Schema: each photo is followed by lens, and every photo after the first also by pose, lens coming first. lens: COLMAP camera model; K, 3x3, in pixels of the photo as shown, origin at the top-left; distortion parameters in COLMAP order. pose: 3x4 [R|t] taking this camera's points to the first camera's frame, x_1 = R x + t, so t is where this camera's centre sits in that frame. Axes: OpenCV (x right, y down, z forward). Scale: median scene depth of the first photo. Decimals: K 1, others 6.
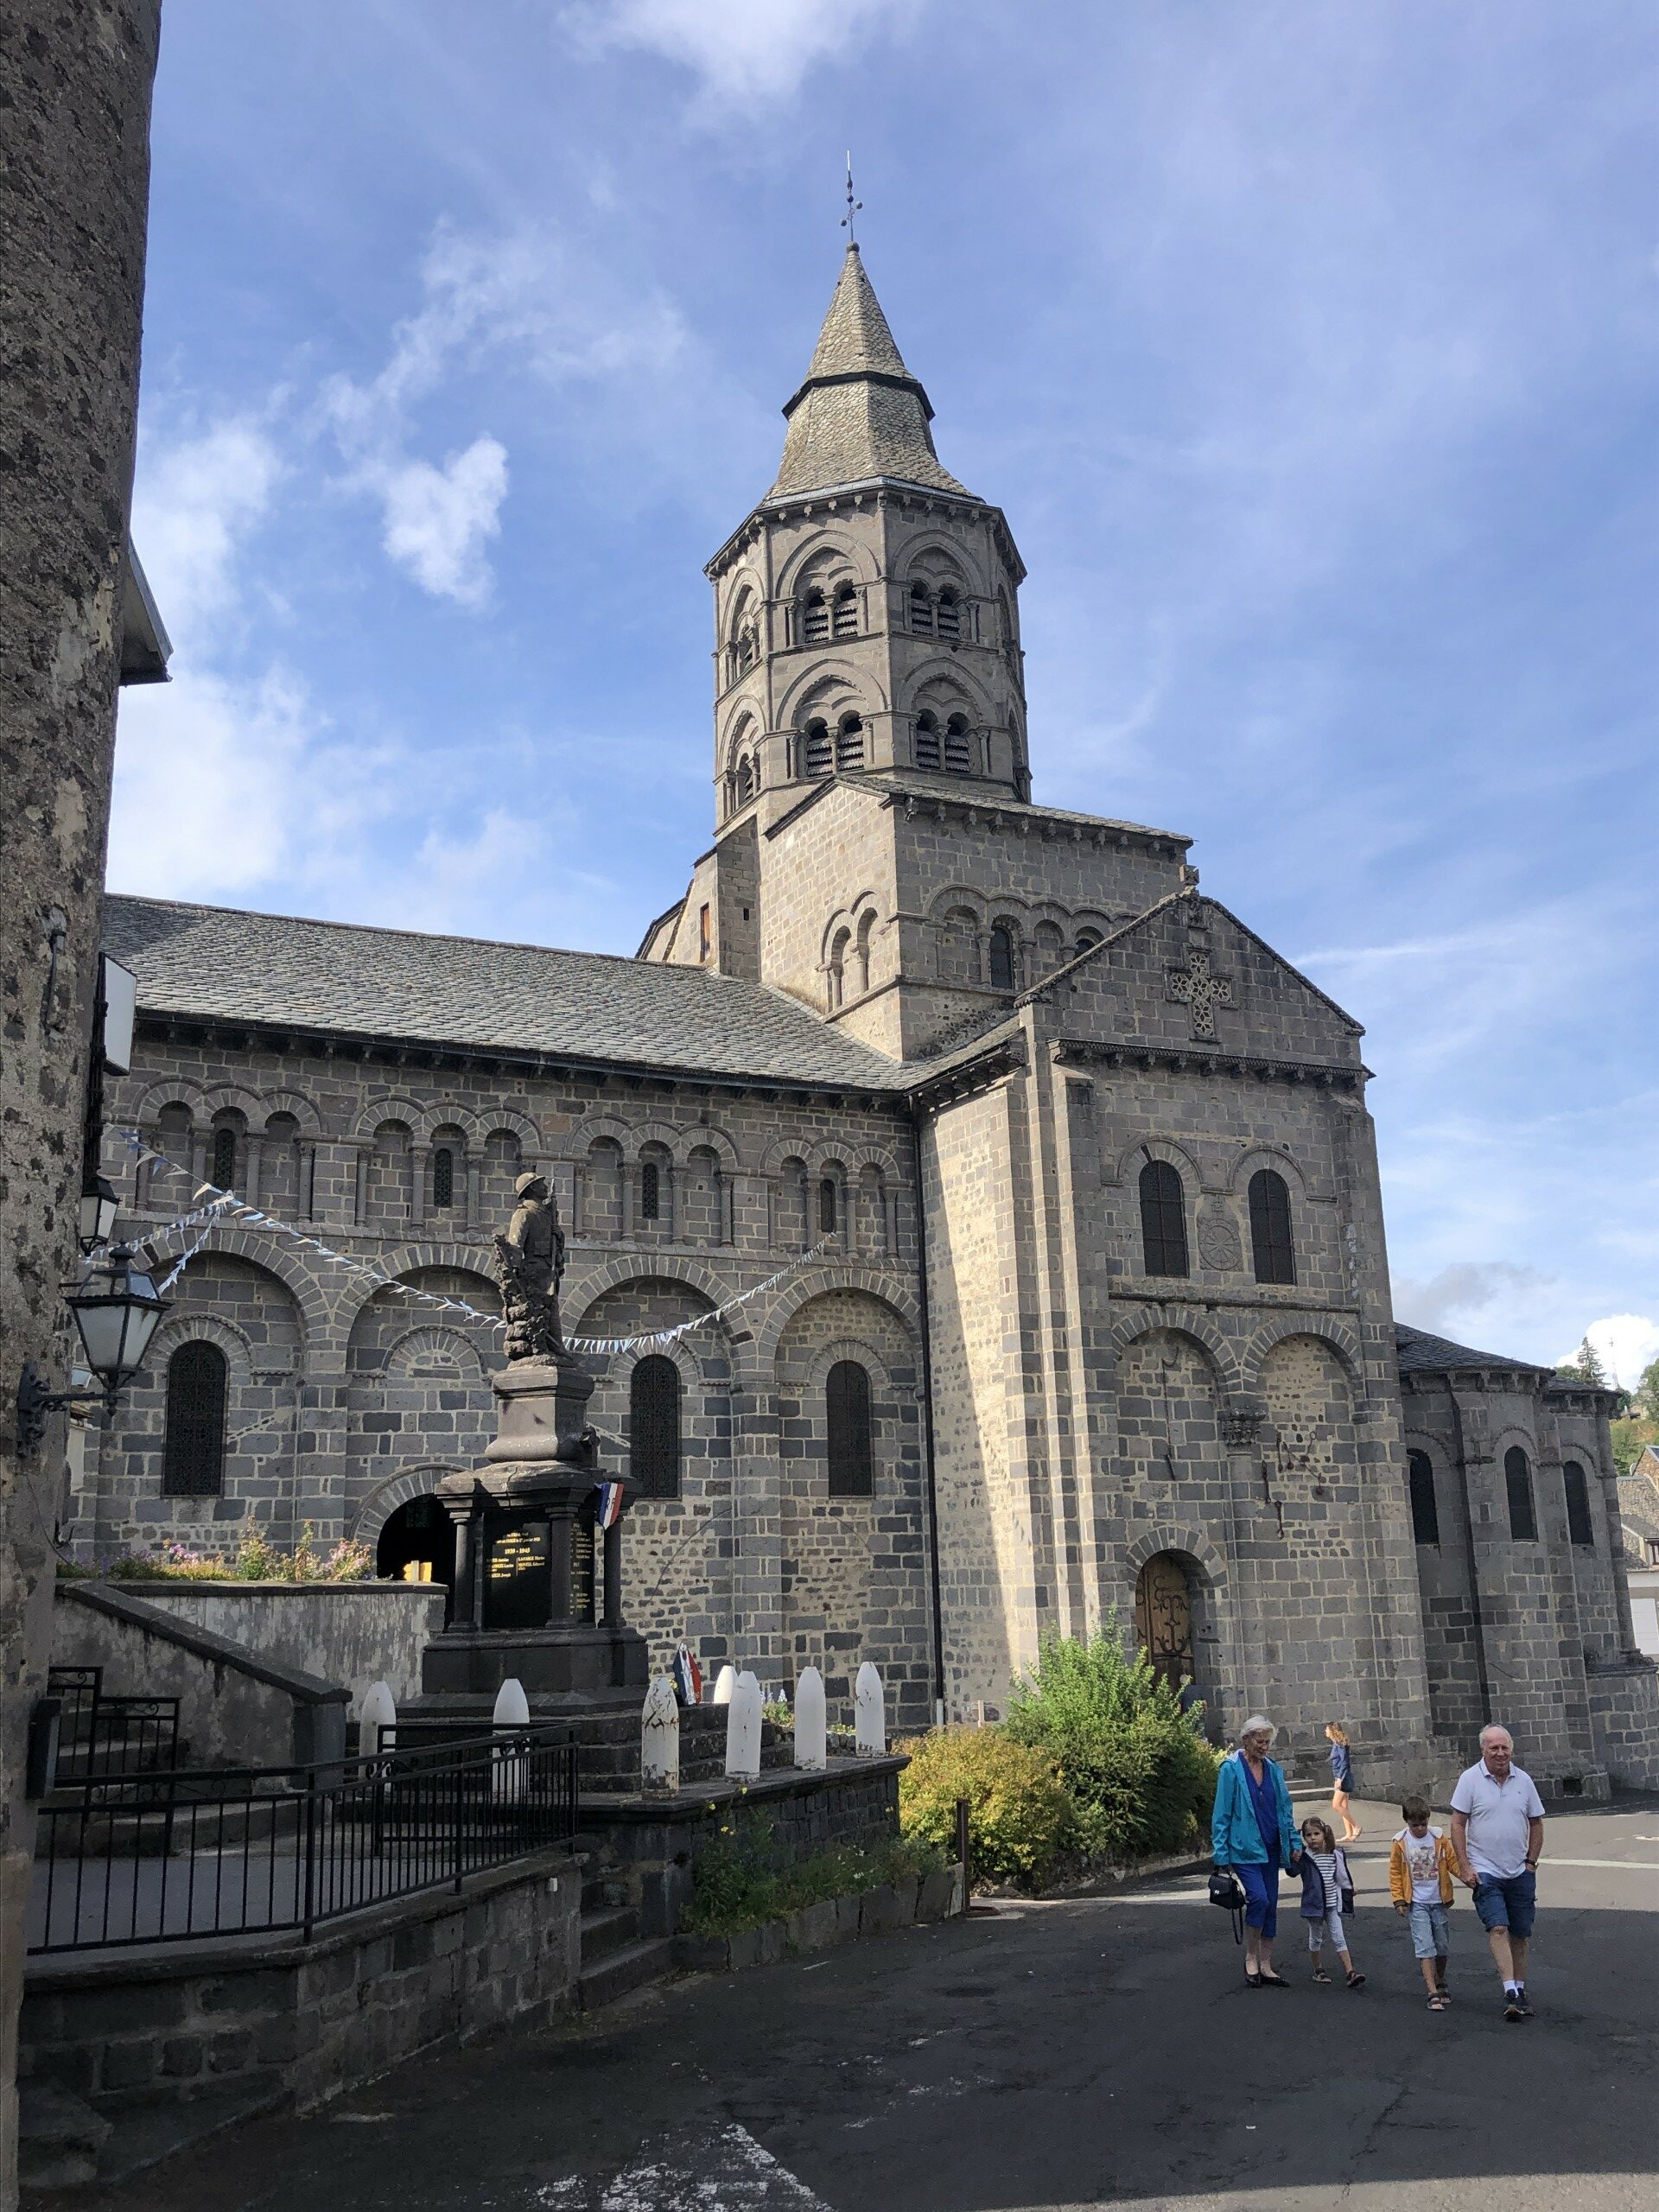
lens RADIAL K [[2033.6, 0, 850.1], [0, 2033.6, 1117.5], [0, 0, 1]] dist [0.071532, 0.000000]
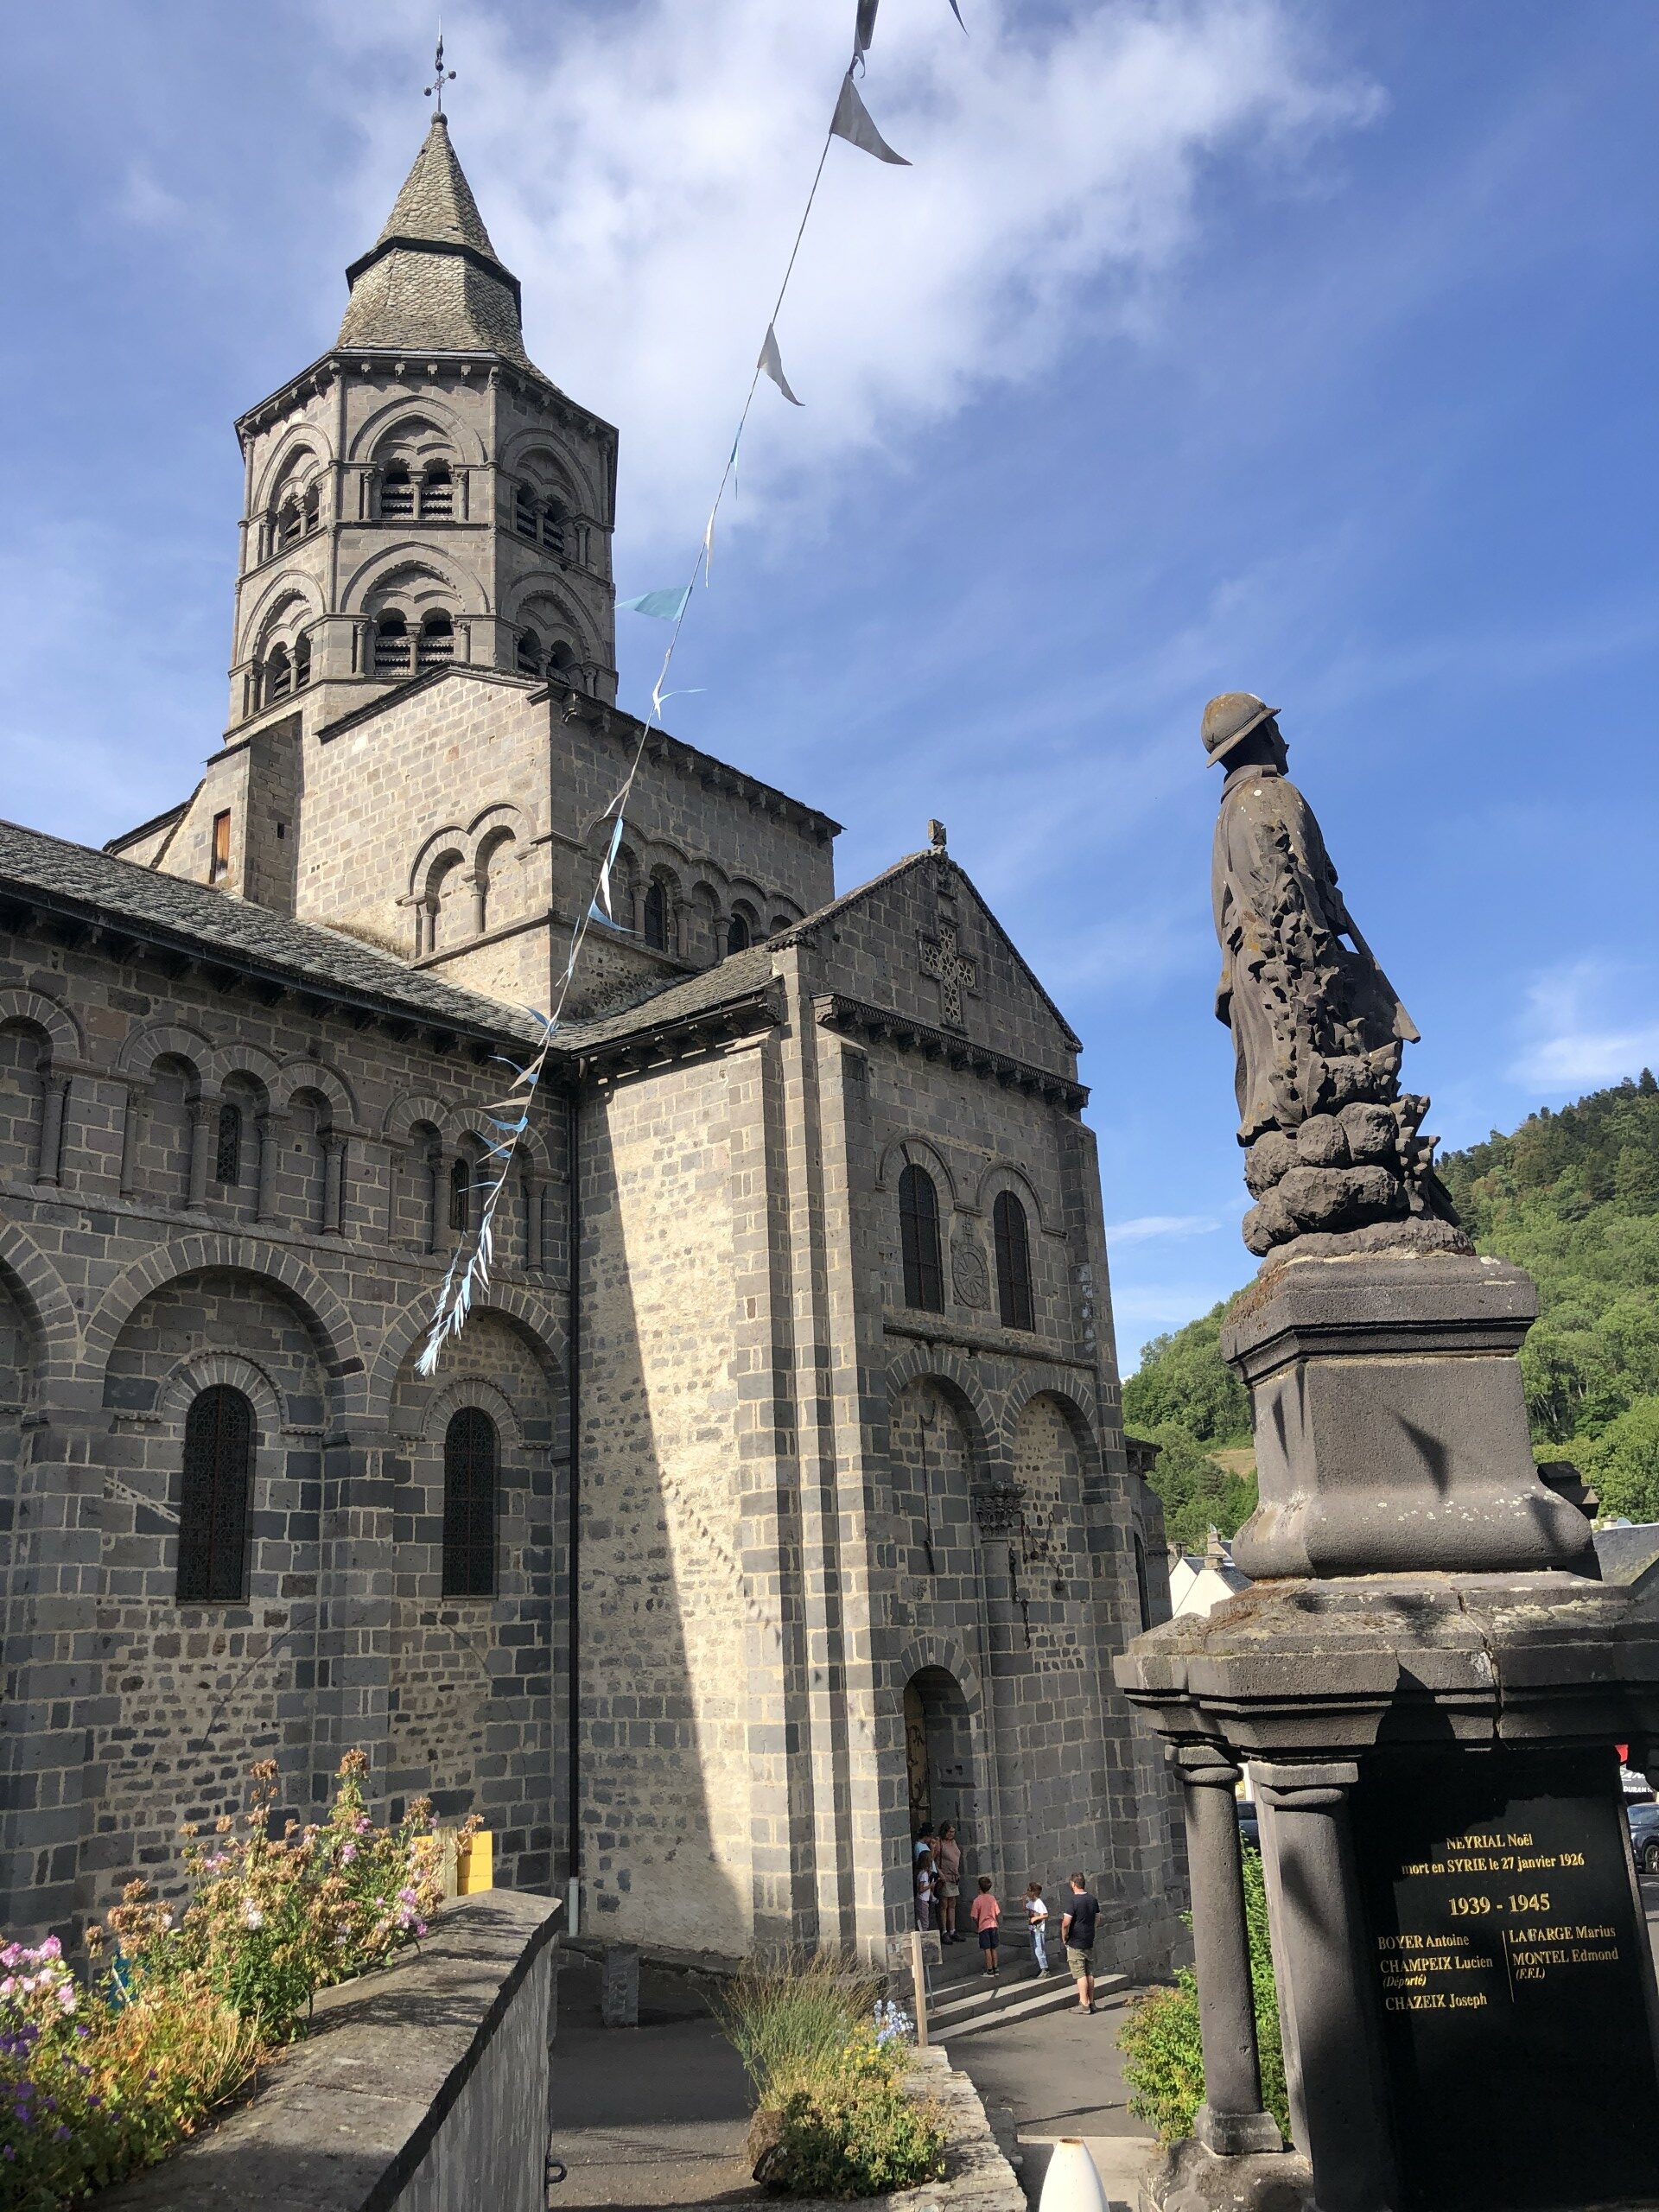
lens RADIAL K [[1811.0, 0, 850.8], [0, 1811.0, 1112.2], [0, 0, 1]] dist [0.035876, -0.096021]
pose [[0.908045, 0.105152, 0.405460, -0.156843], [-0.078503, 0.993548, -0.081856, 0.058972], [-0.411451, 0.042499, 0.910441, 0.358833]]
